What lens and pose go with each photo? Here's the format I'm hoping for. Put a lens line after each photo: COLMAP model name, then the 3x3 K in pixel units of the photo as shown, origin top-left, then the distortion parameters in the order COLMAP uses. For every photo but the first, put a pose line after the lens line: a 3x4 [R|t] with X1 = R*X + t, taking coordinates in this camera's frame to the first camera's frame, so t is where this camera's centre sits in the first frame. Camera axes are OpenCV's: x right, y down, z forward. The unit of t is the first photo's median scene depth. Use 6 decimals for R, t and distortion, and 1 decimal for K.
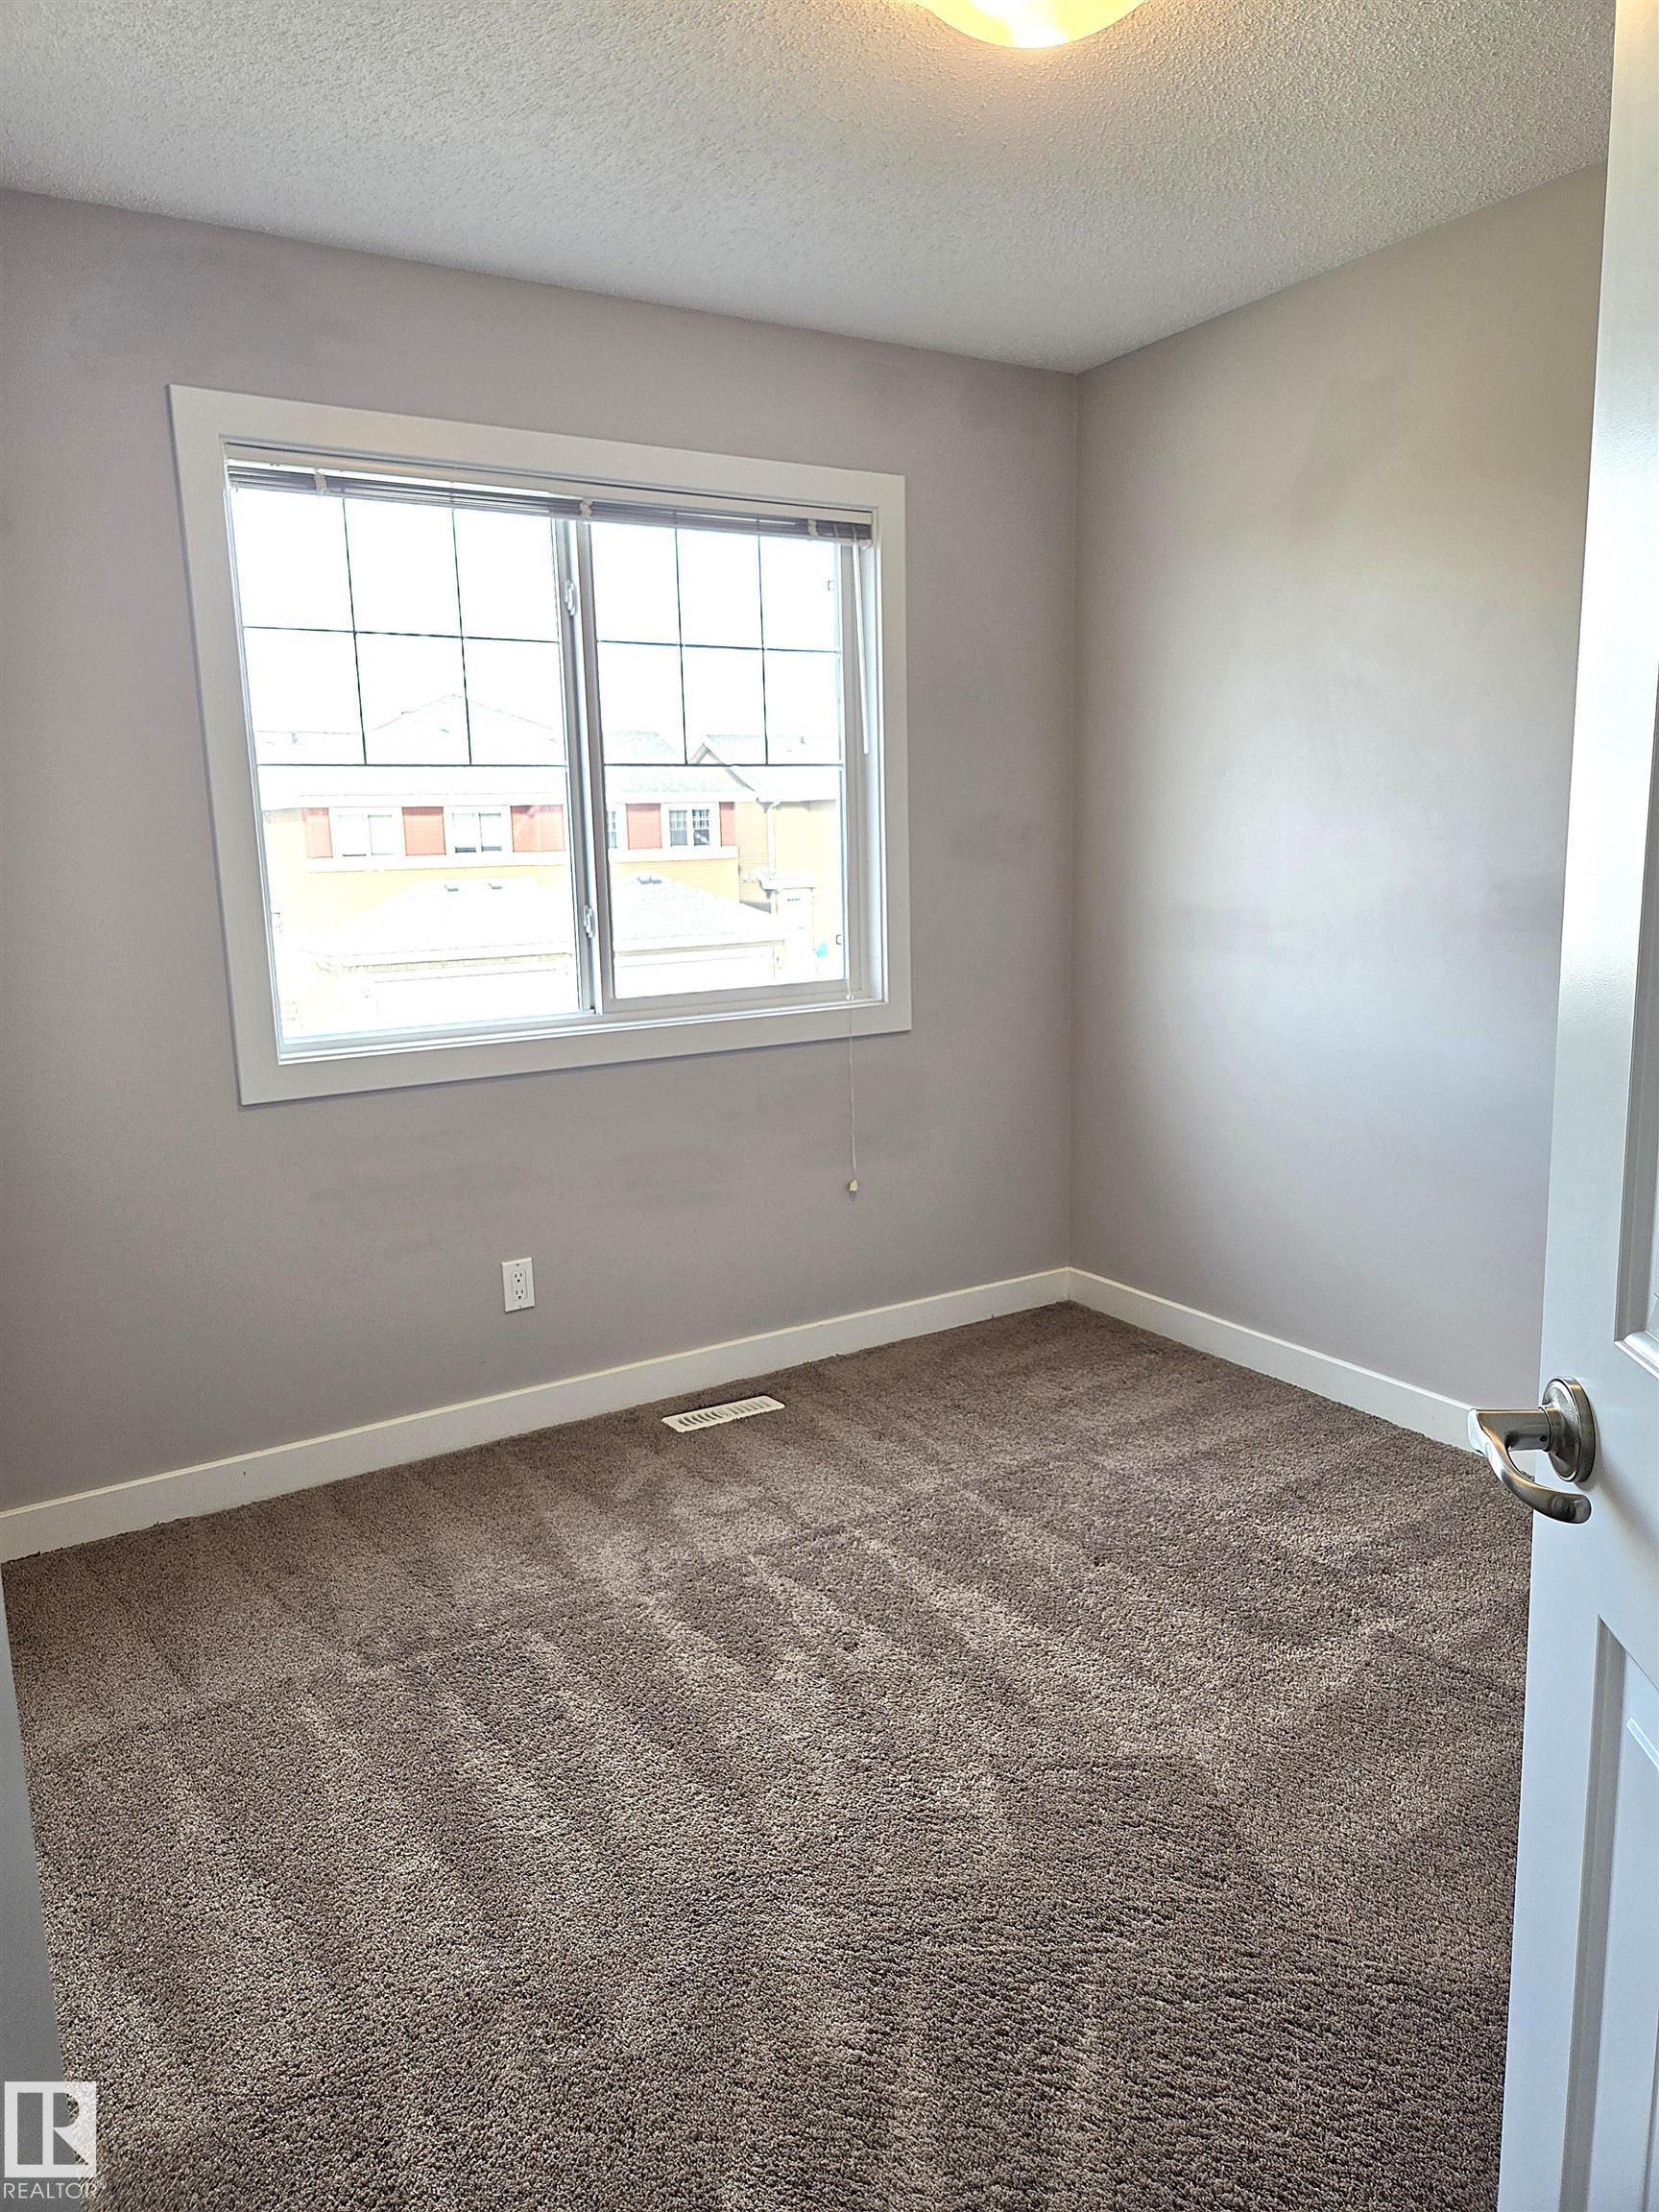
lens RADIAL K [[1496.1, 0, 817.3], [0, 1496.1, 1104.5], [0, 0, 1]] dist [0.079440, -0.067750]
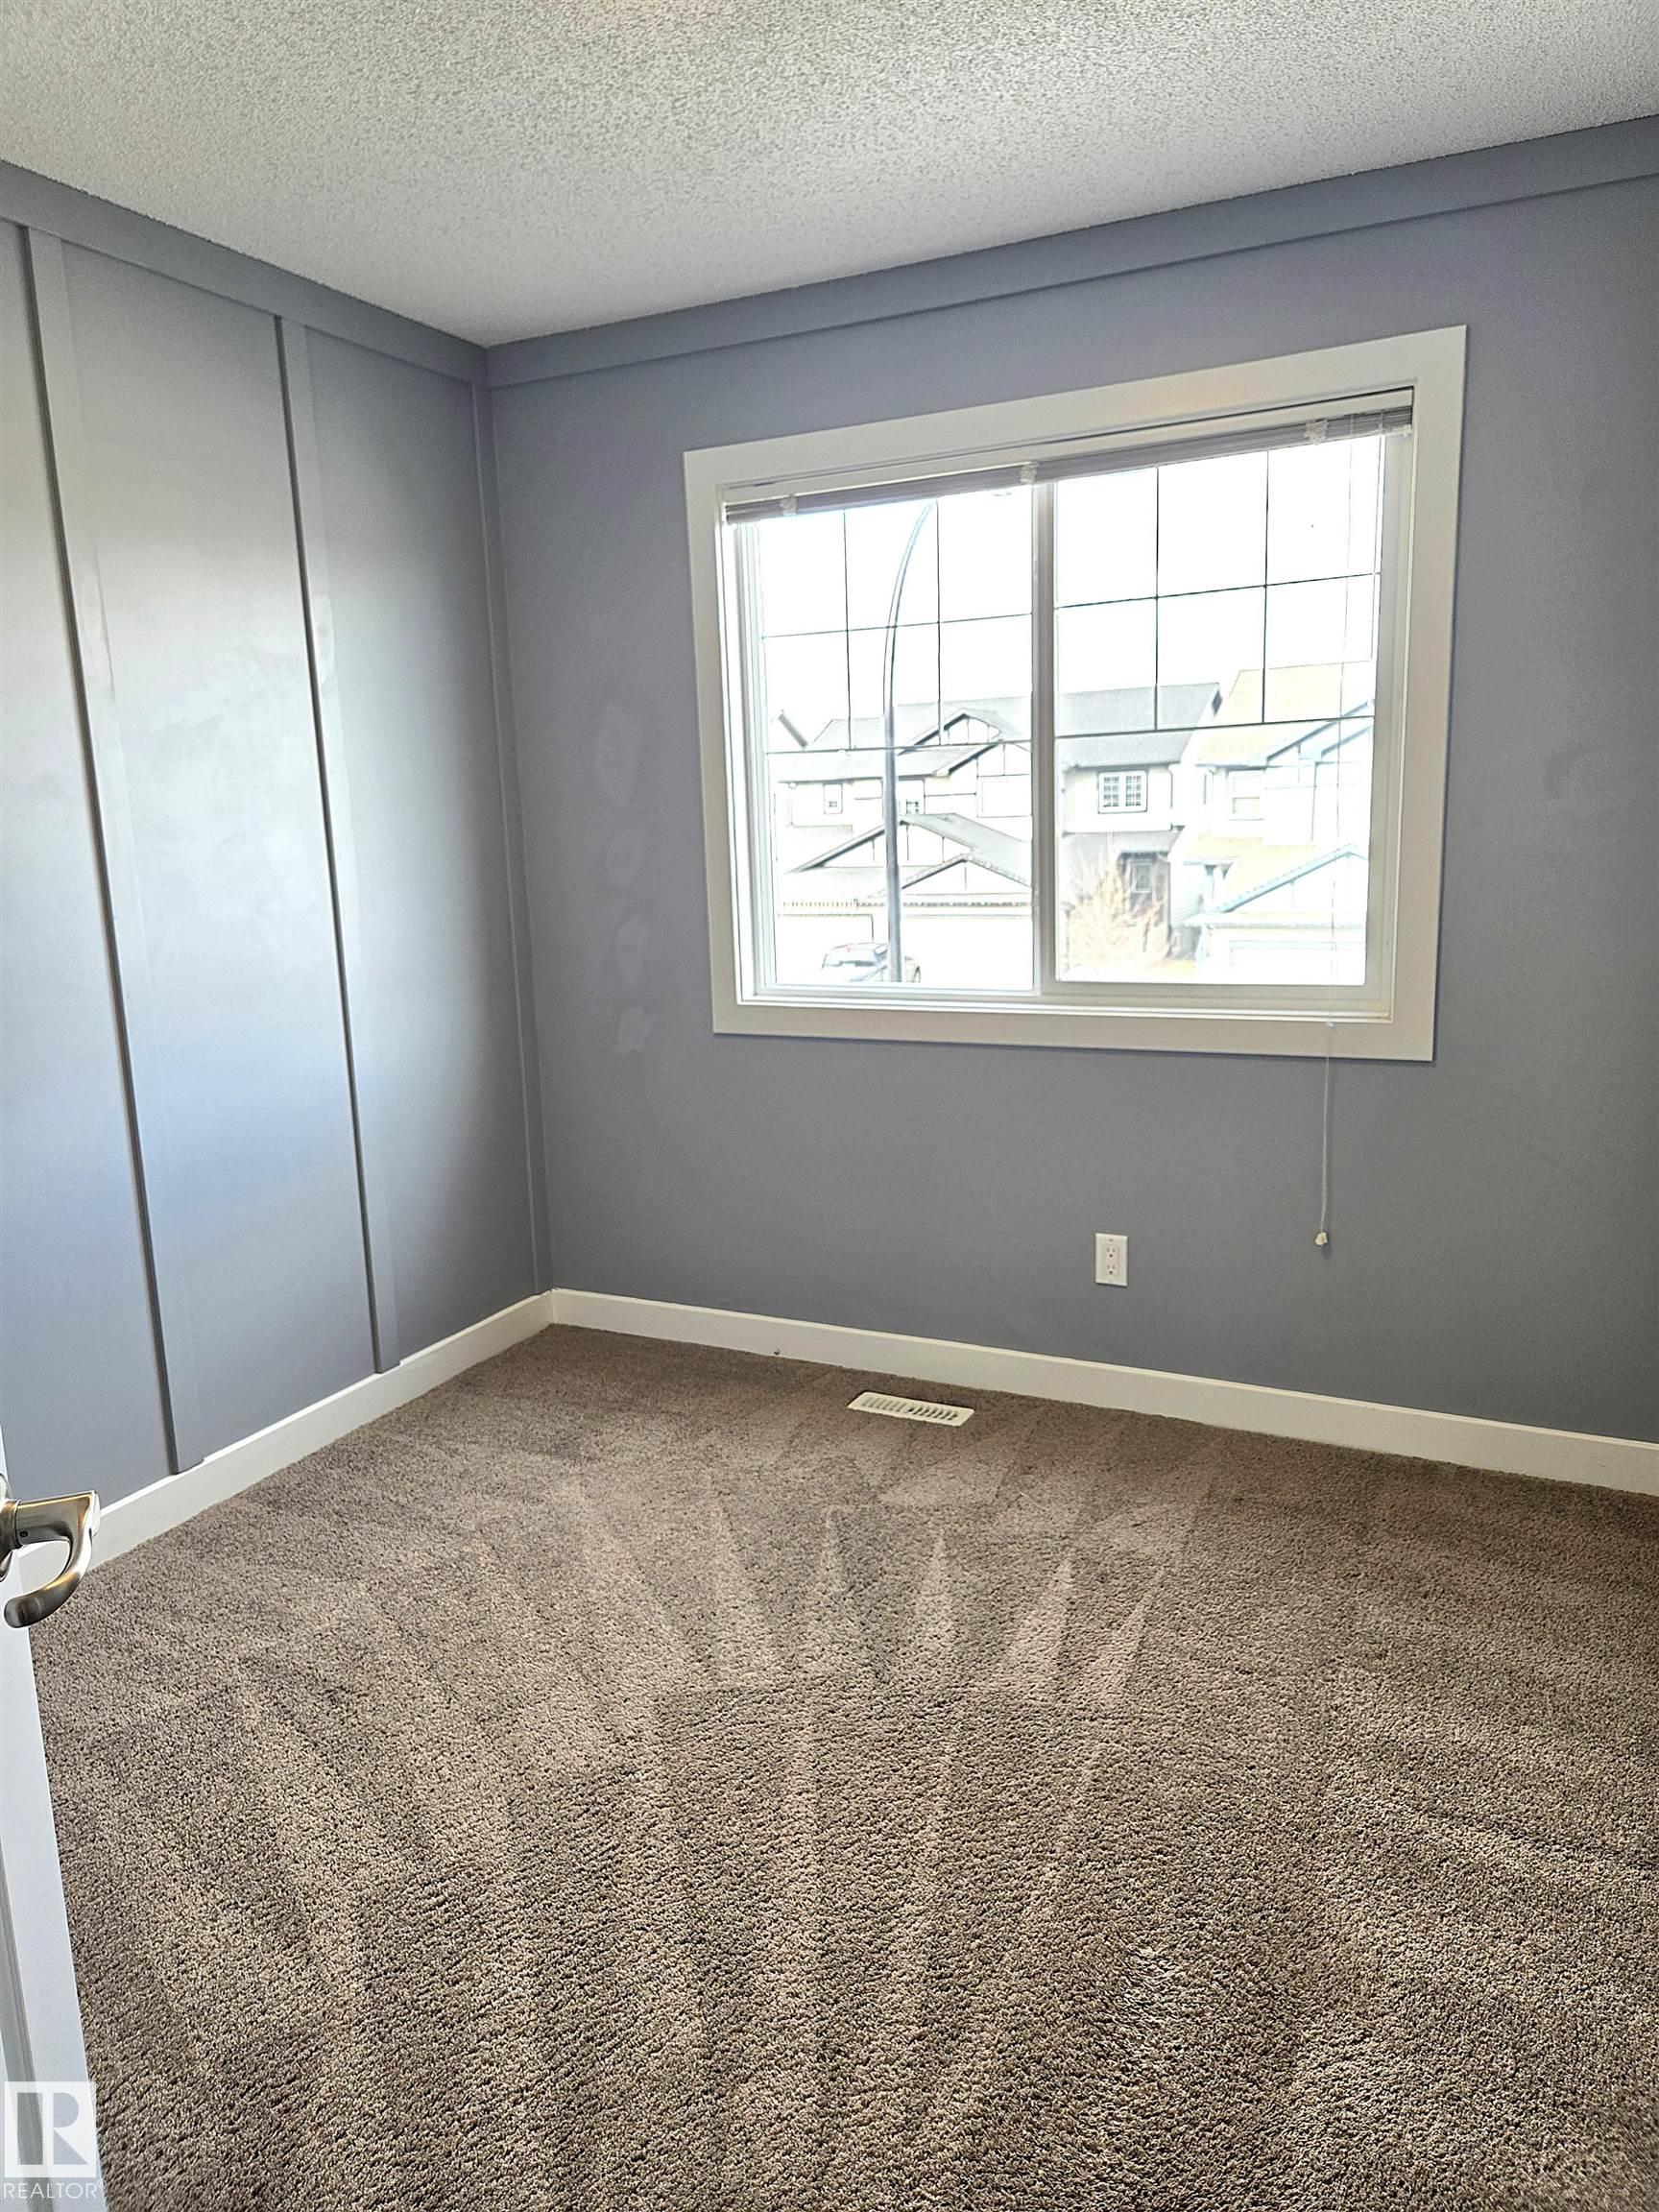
lens RADIAL K [[1496.1, 0, 817.3], [0, 1496.1, 1104.5], [0, 0, 1]] dist [0.079440, -0.067750]
pose [[0.530083, 0.168673, -0.831001, 0.612814], [-0.131548, 0.984509, 0.115919, -0.085574], [0.837680, 0.047869, 0.544060, 0.357056]]
